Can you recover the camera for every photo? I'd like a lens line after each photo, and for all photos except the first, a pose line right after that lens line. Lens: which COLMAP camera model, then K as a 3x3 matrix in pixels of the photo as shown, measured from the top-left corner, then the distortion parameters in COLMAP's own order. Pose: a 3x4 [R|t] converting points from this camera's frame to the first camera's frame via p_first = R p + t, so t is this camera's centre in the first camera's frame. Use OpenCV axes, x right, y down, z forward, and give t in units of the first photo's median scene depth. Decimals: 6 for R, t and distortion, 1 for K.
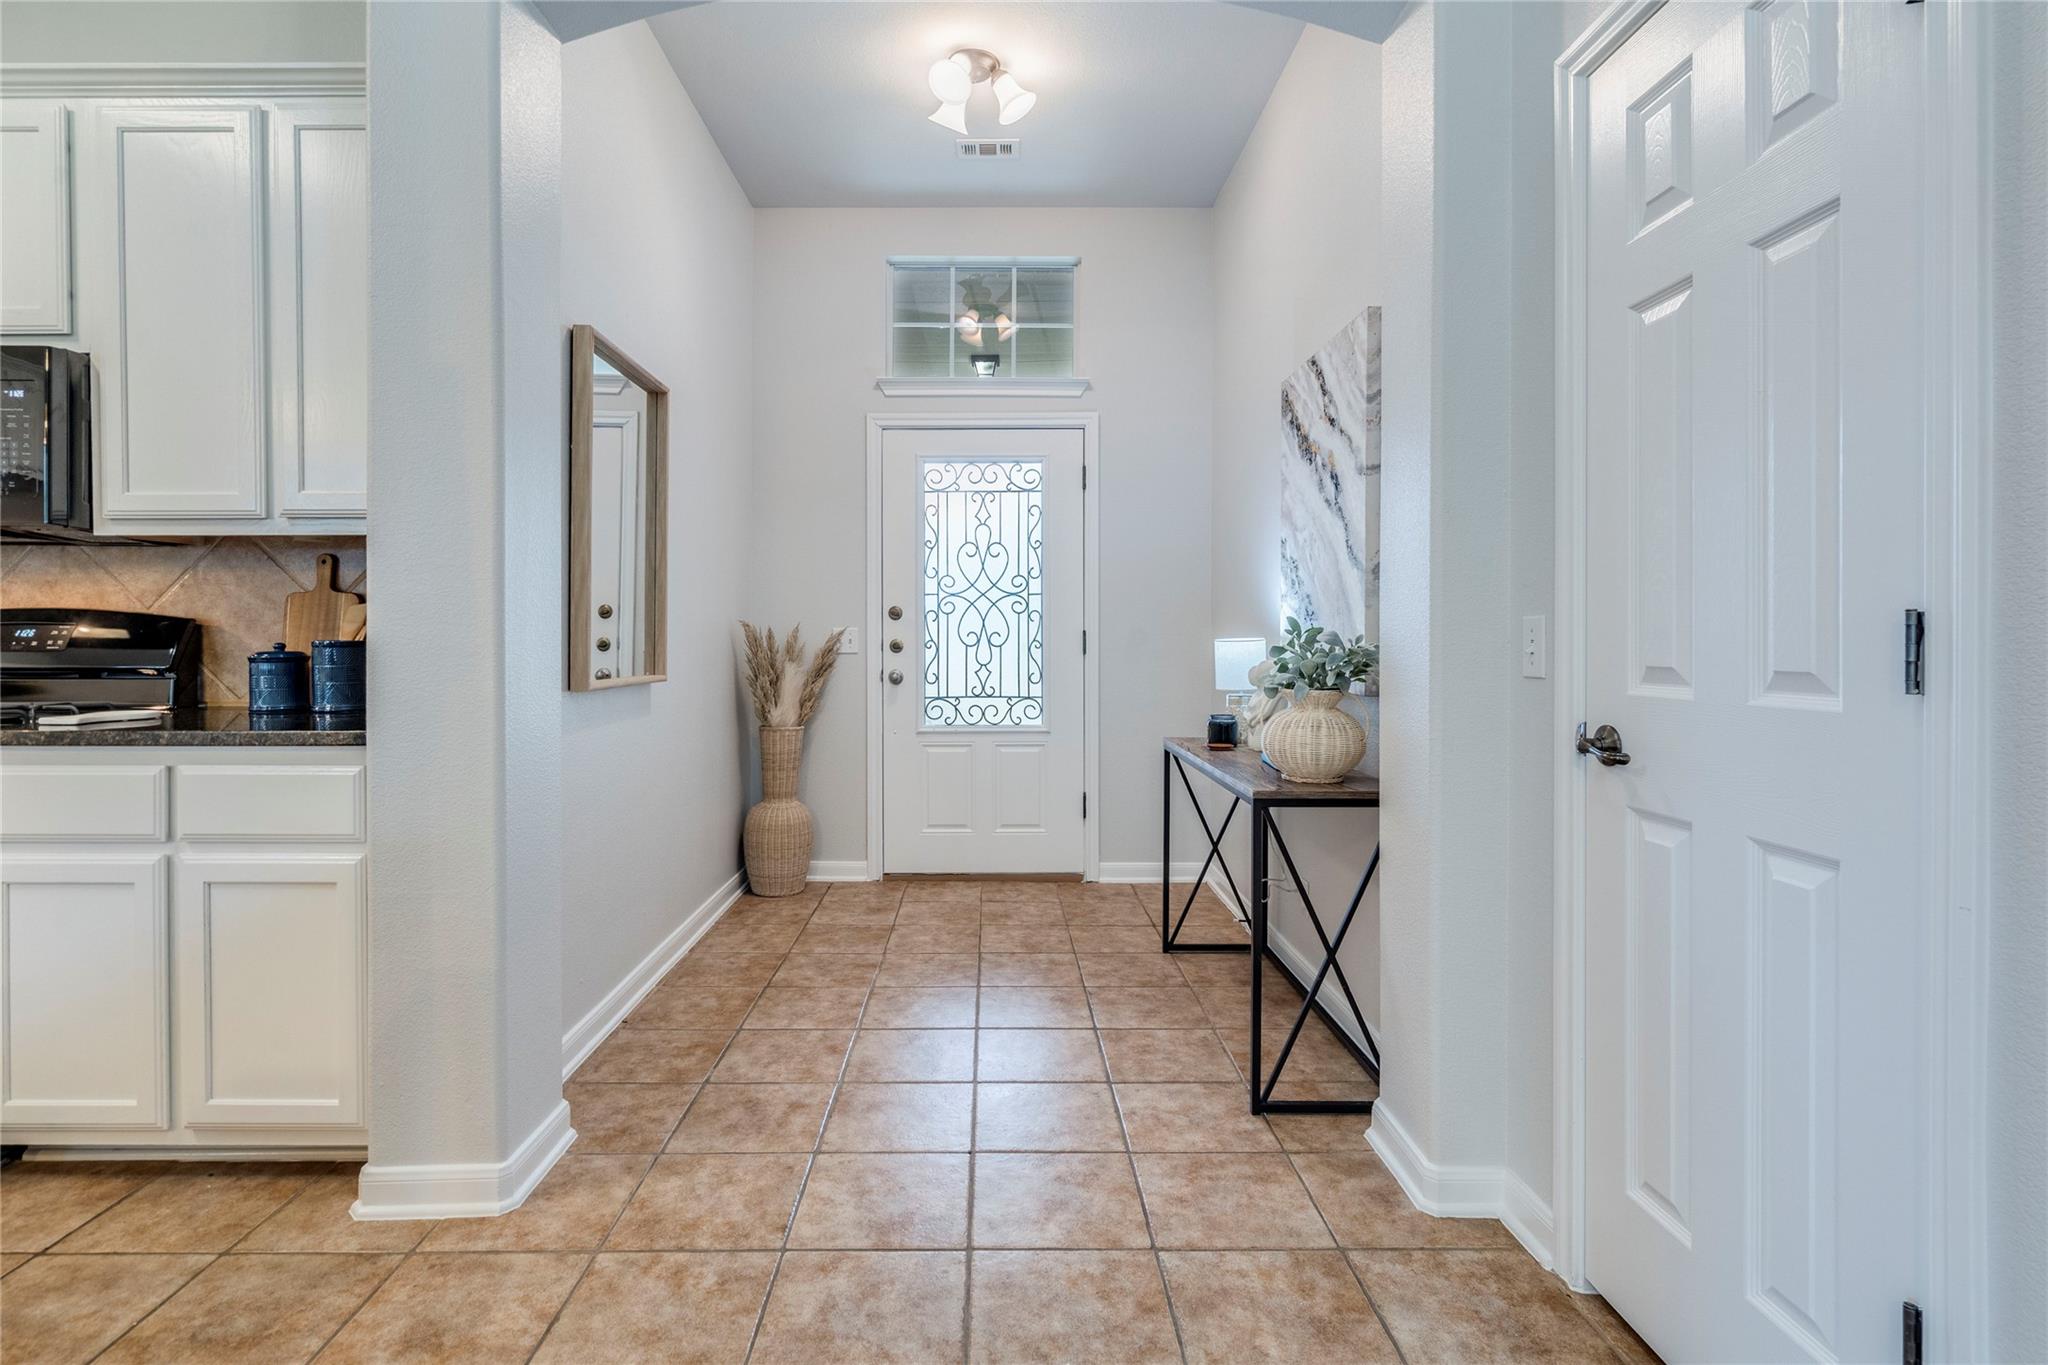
lens RADIAL K [[961.4, 0, 991.7], [0, 961.4, 627.1], [0, 0, 1]] dist [-0.003363, 0.001182]
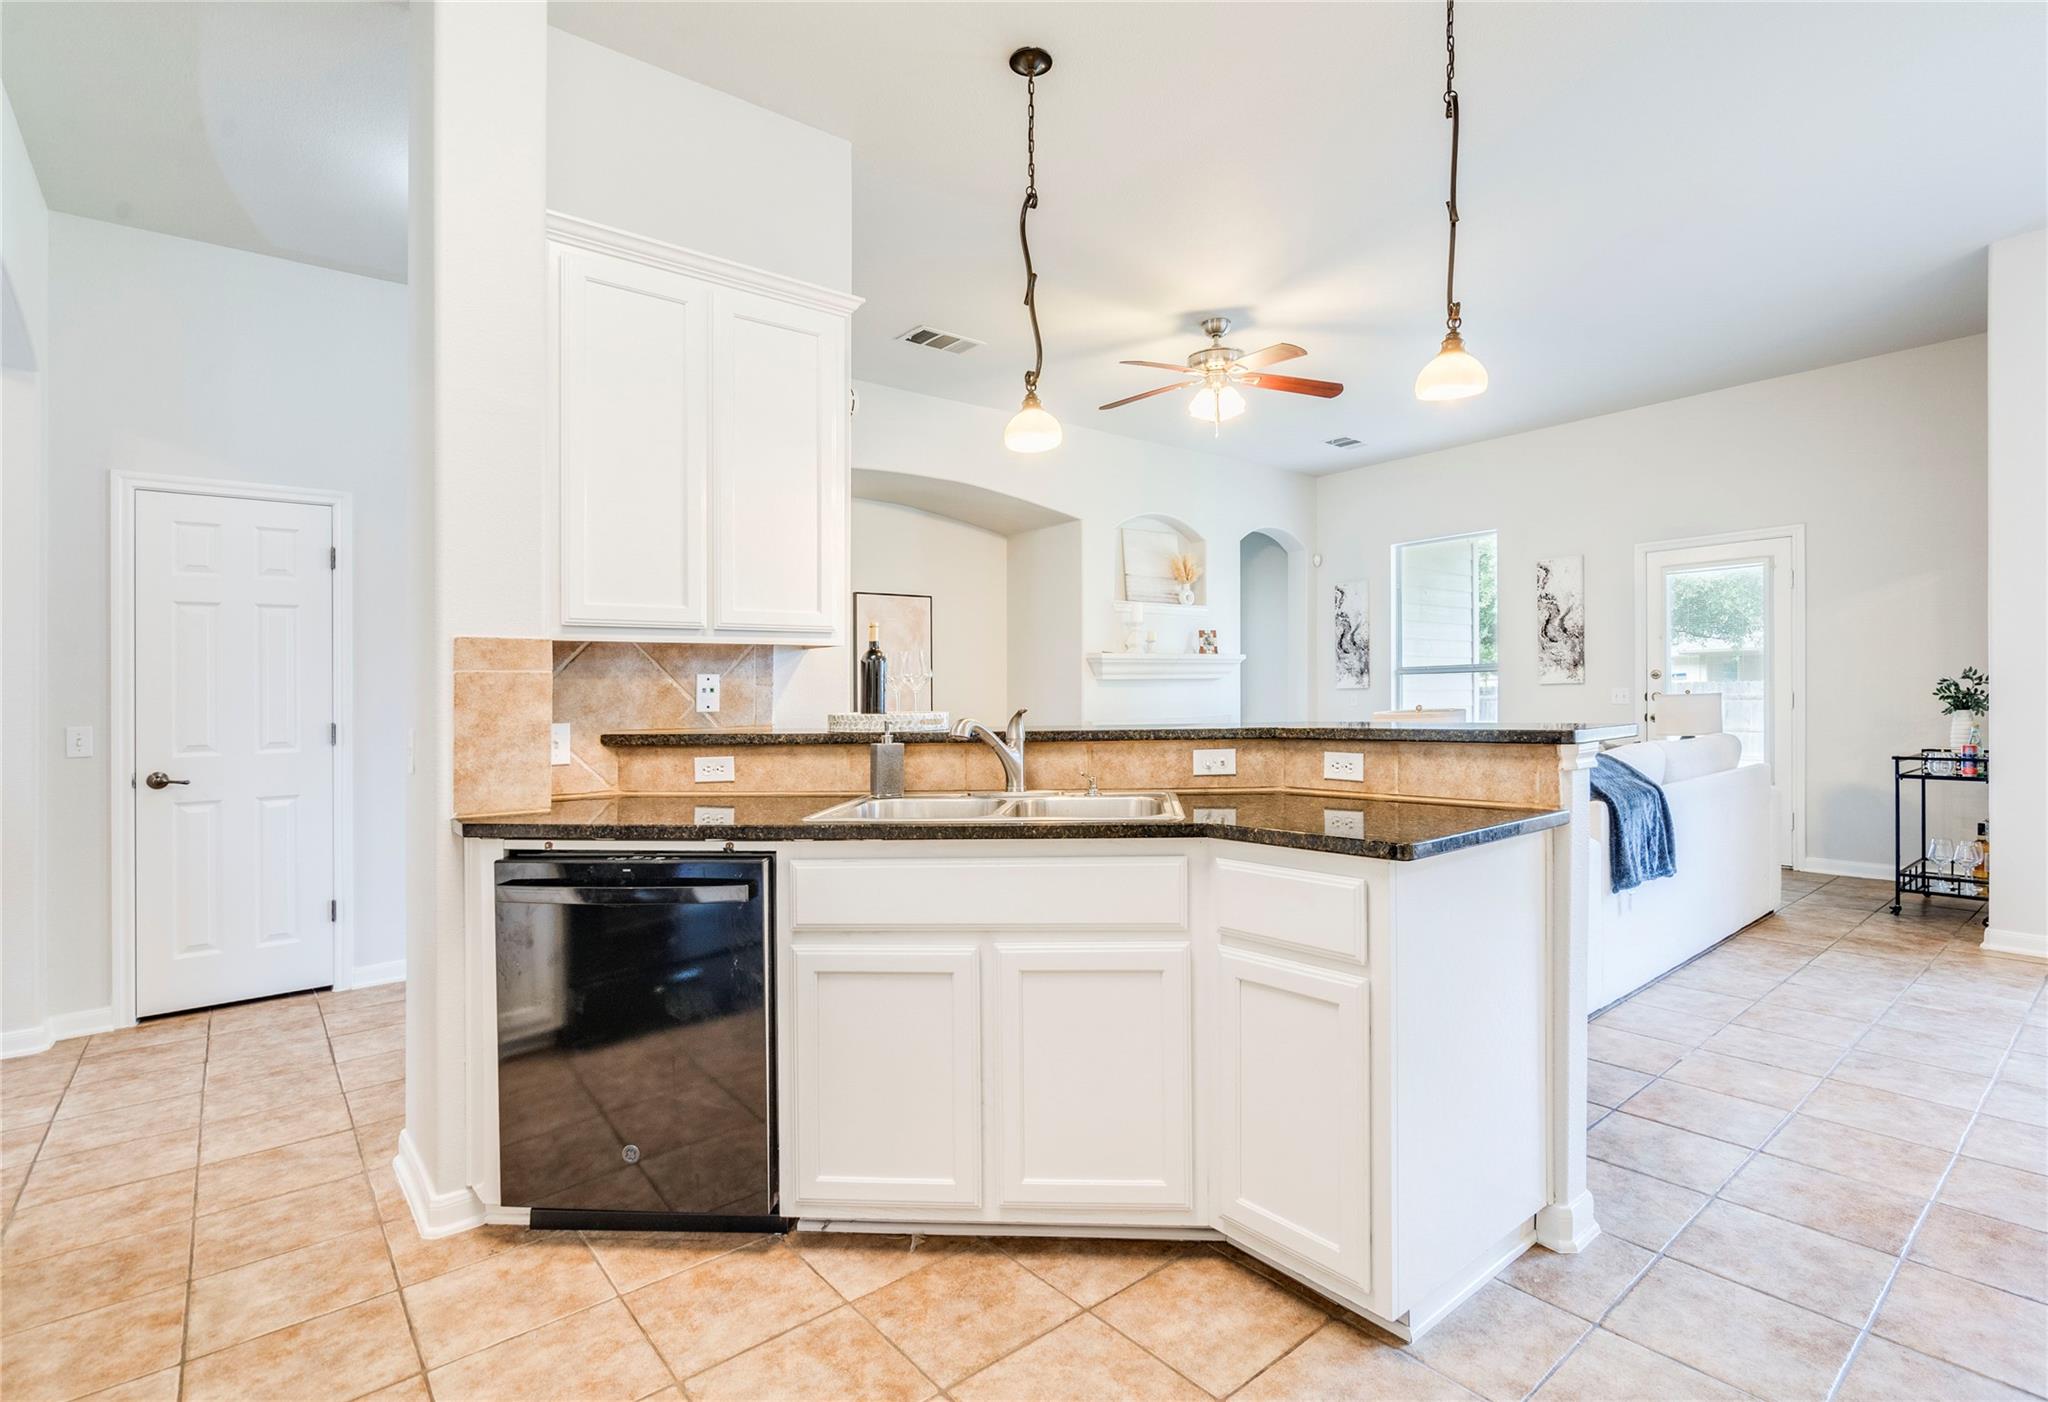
lens RADIAL K [[962.2, 0, 1084.2], [0, 962.2, 698.6], [0, 0, 1]] dist [0.004275, 0.000828]
pose [[-0.660356, 0.008657, 0.750903, -0.984300], [0.011050, 0.999937, -0.001810, -0.018757], [-0.750871, 0.007102, -0.660410, 0.311955]]
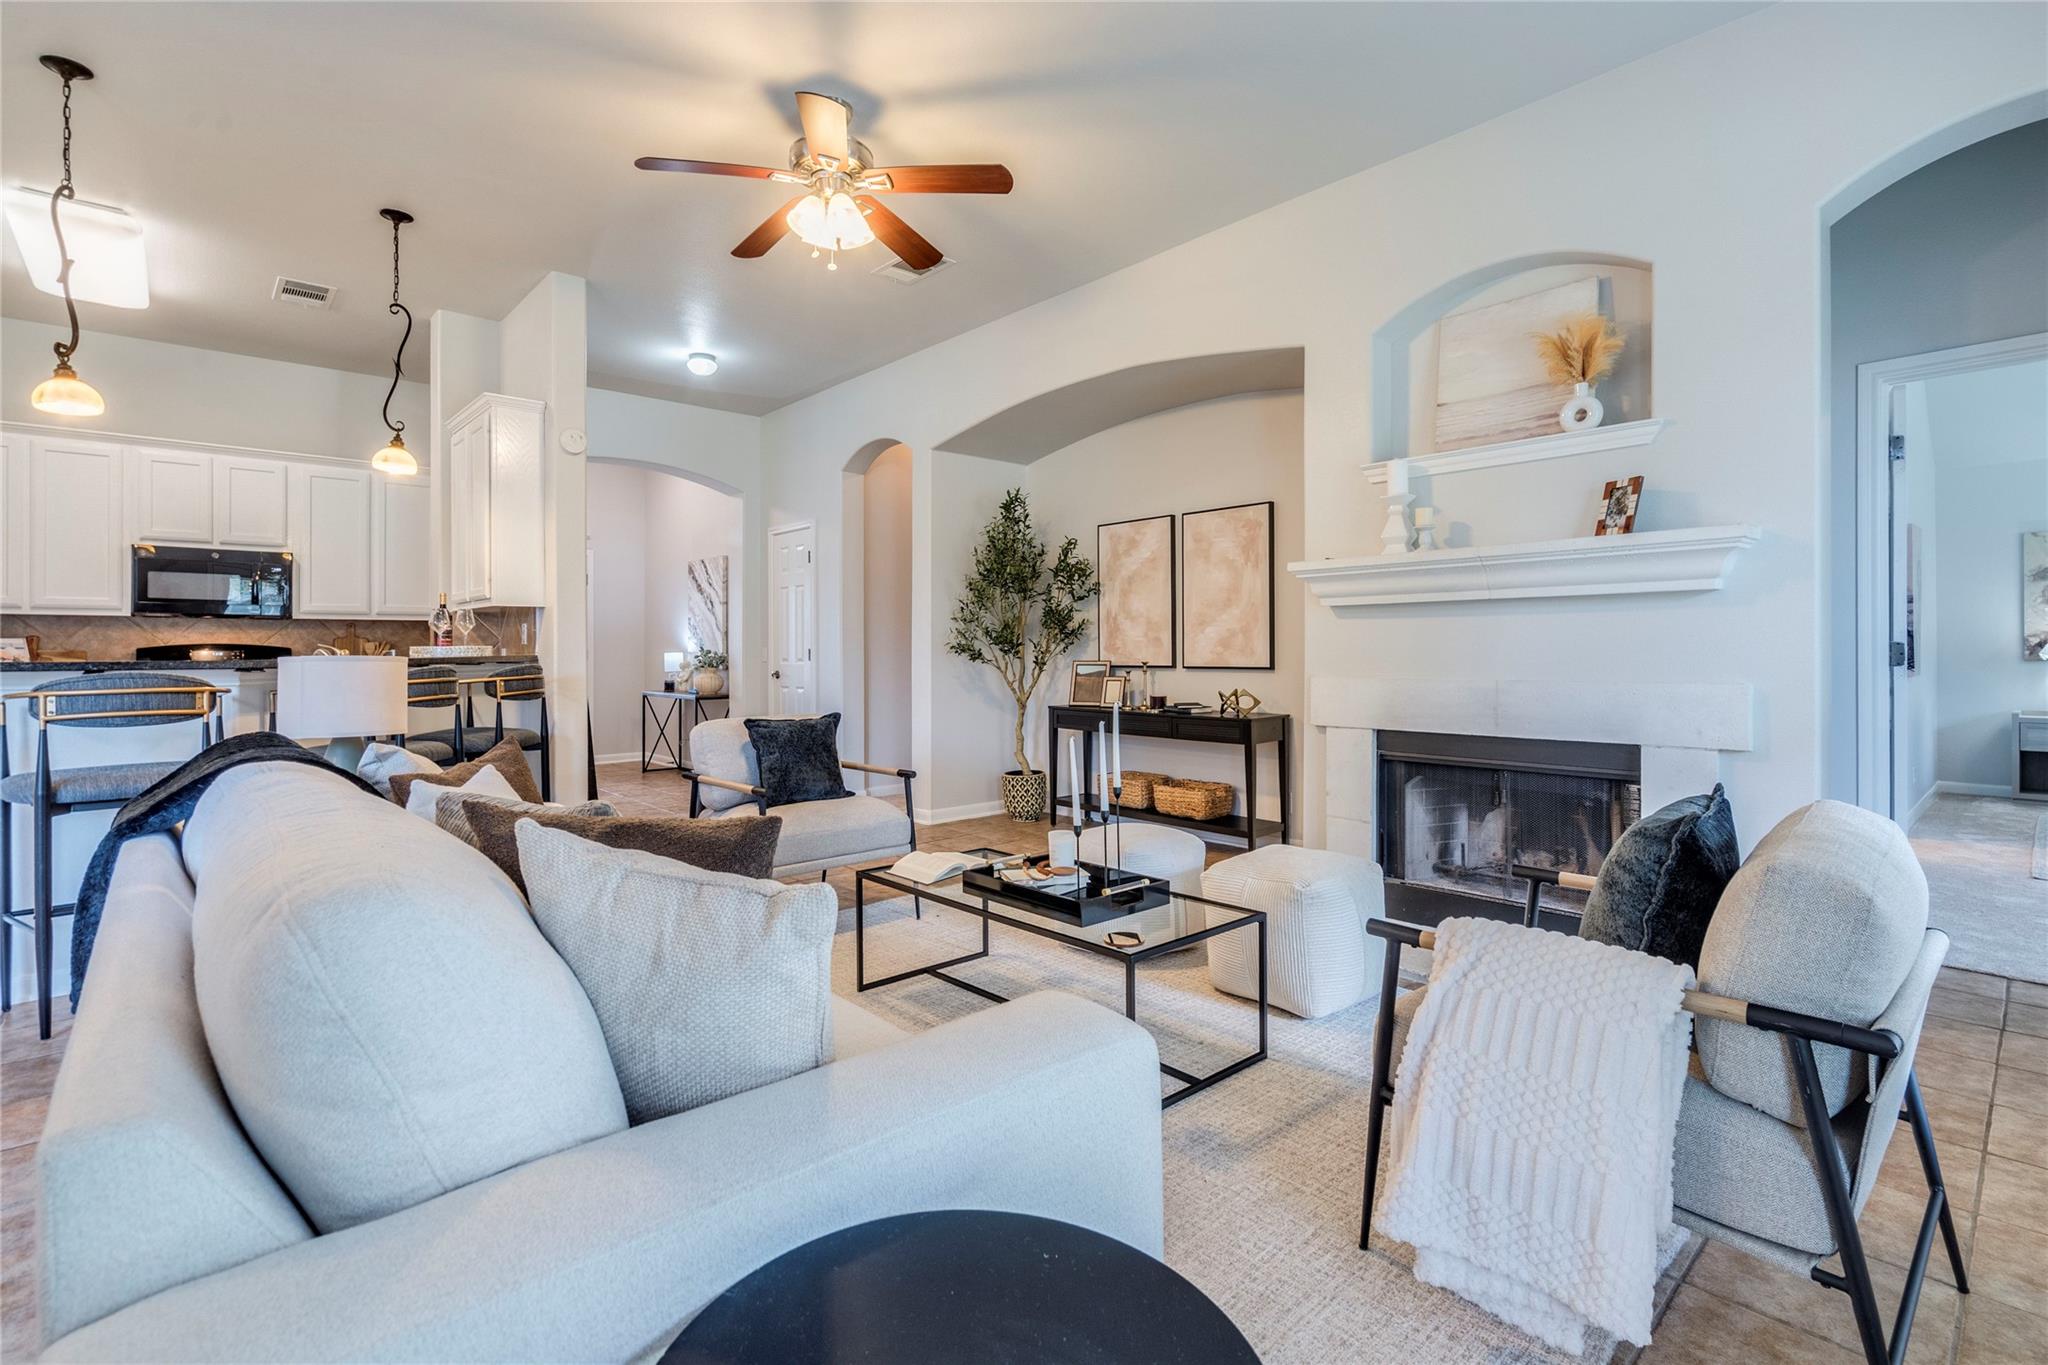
lens RADIAL K [[961.4, 0, 1037.2], [0, 961.4, 646.8], [0, 0, 1]] dist [-0.003363, 0.001182]
pose [[0.731582, -0.001270, 0.681753, -0.639997], [-0.002858, 0.999984, 0.004930, -0.017202], [-0.681748, -0.005556, 0.731566, -1.290347]]
